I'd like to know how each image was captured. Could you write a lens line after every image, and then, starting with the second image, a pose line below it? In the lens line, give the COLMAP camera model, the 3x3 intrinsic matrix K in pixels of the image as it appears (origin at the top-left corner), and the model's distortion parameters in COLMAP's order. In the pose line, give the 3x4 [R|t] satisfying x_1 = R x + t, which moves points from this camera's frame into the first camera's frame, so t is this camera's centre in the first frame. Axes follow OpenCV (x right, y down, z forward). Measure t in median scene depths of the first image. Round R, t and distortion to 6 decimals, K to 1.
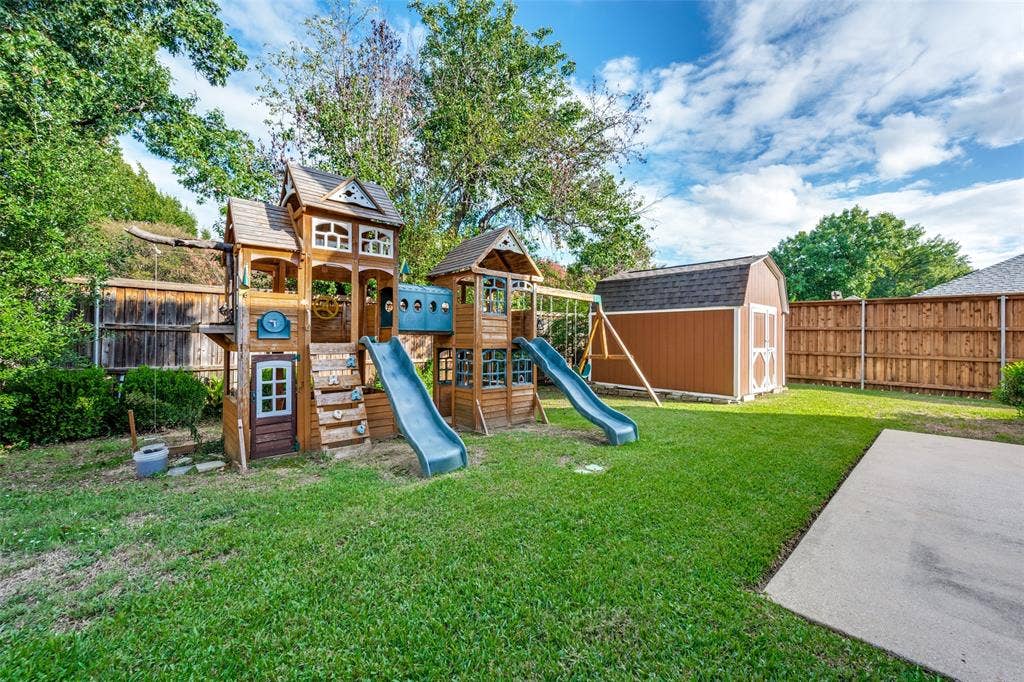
lens RADIAL K [[403.5, 0, 515.6], [0, 403.5, 340.7], [0, 0, 1]] dist [0.001124, -0.000410]
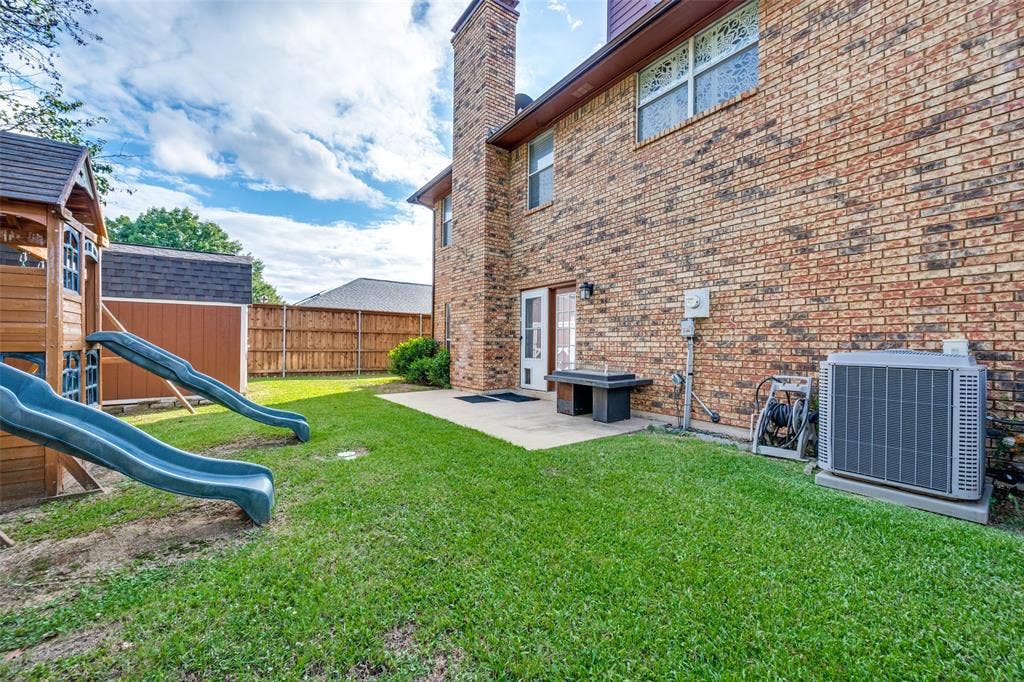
lens RADIAL K [[403.5, 0, 515.7], [0, 403.5, 340.5], [0, 0, 1]] dist [0.001124, -0.000410]
pose [[0.125041, -0.004388, 0.992142, -0.312502], [-0.000453, 0.999990, 0.004479, 0.001429], [-0.992152, -0.001009, 0.125037, 0.156408]]
